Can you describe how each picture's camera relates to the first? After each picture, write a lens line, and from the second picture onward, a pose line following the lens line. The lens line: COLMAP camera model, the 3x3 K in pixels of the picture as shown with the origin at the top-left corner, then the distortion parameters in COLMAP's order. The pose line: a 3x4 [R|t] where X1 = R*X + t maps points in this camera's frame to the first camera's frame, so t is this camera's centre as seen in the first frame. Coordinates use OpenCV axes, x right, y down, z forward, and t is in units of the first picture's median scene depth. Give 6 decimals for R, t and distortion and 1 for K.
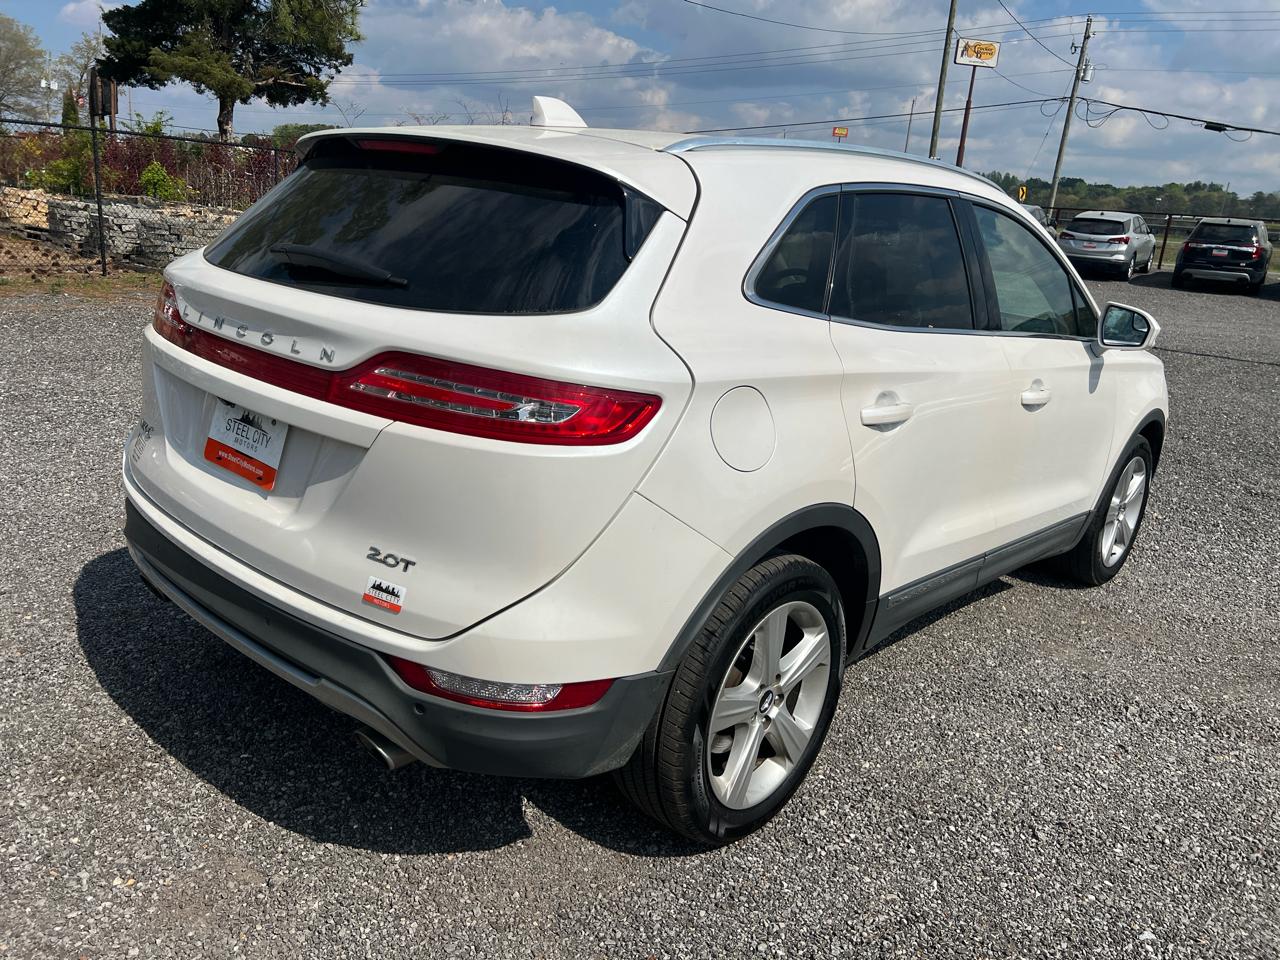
lens RADIAL K [[949.5, 0, 641.7], [0, 949.5, 472.7], [0, 0, 1]] dist [0.050358, -0.055165]
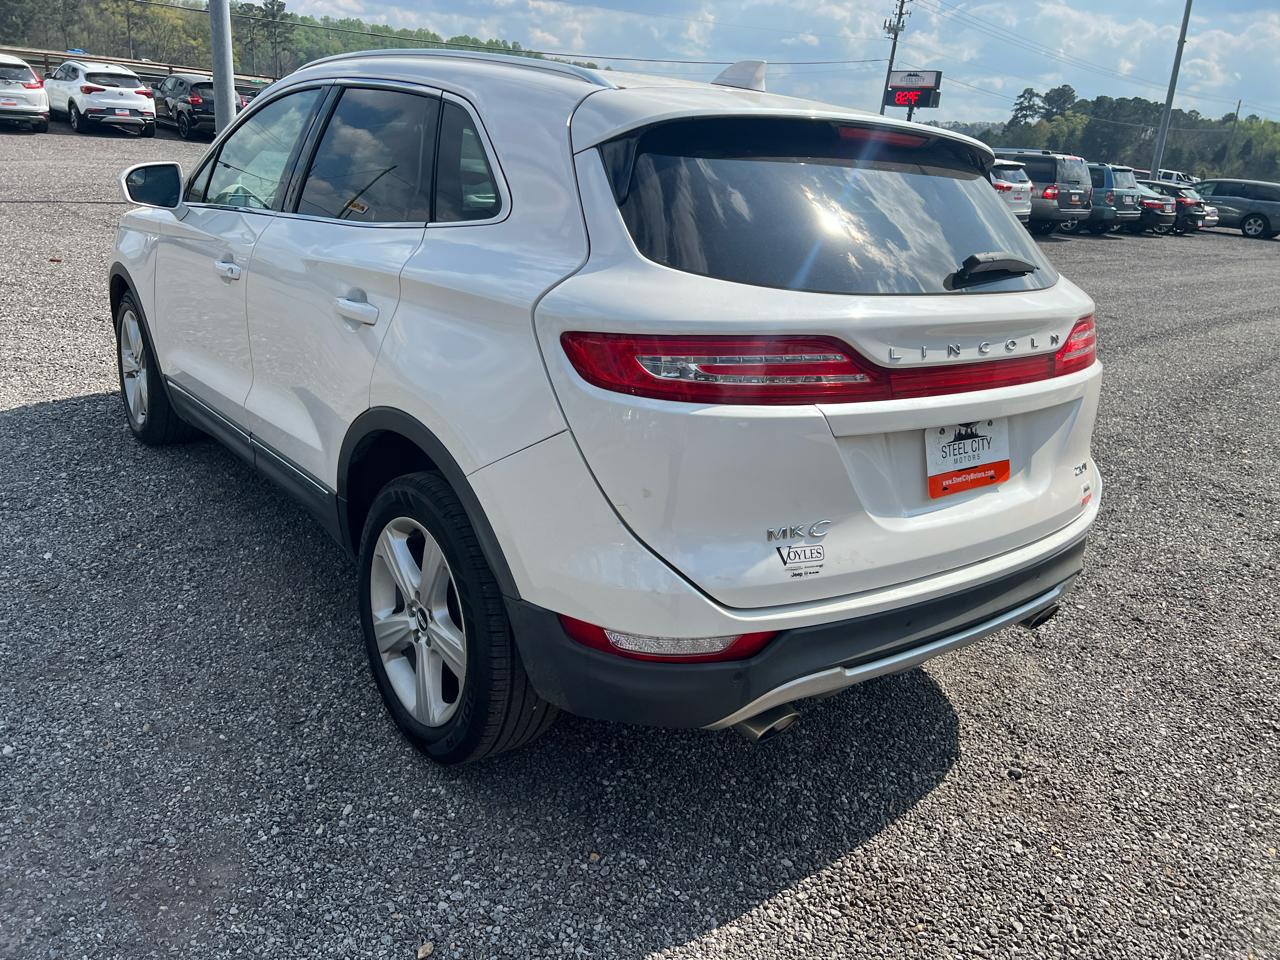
lens RADIAL K [[949.5, 0, 646.5], [0, 949.5, 486.2], [0, 0, 1]] dist [0.050358, -0.055165]
pose [[0.191383, -0.387188, 0.901919, -1.517306], [0.200055, 0.915003, 0.350354, -0.459751], [-0.960911, 0.113381, 0.252575, 1.165565]]
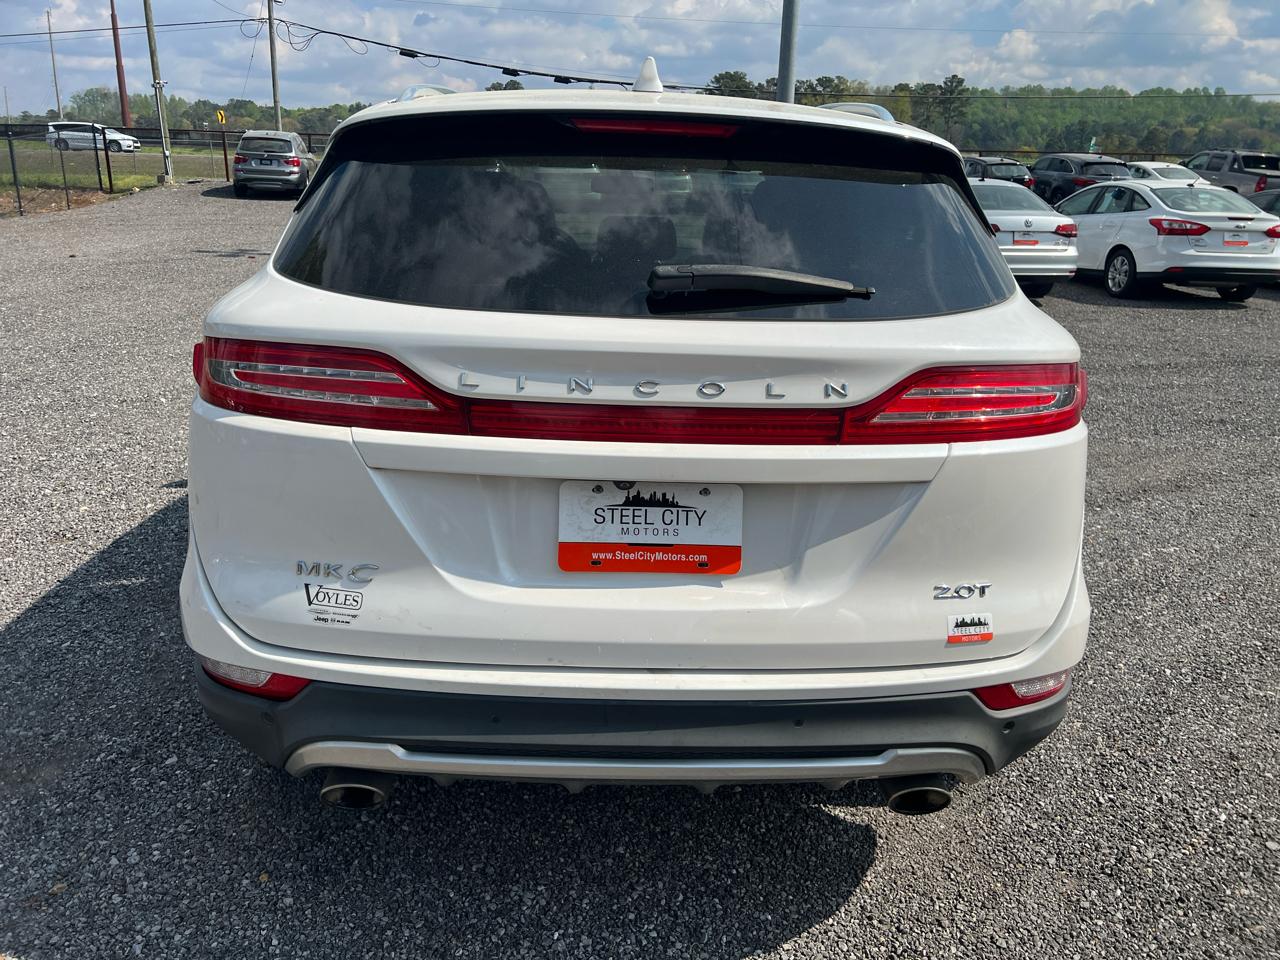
lens RADIAL K [[949.5, 0, 671.2], [0, 949.5, 457.7], [0, 0, 1]] dist [0.050358, -0.055165]
pose [[0.725747, -0.251203, 0.640459, -0.950090], [0.214478, 0.967171, 0.136308, -0.203513], [-0.653674, 0.038439, 0.755799, 0.444612]]
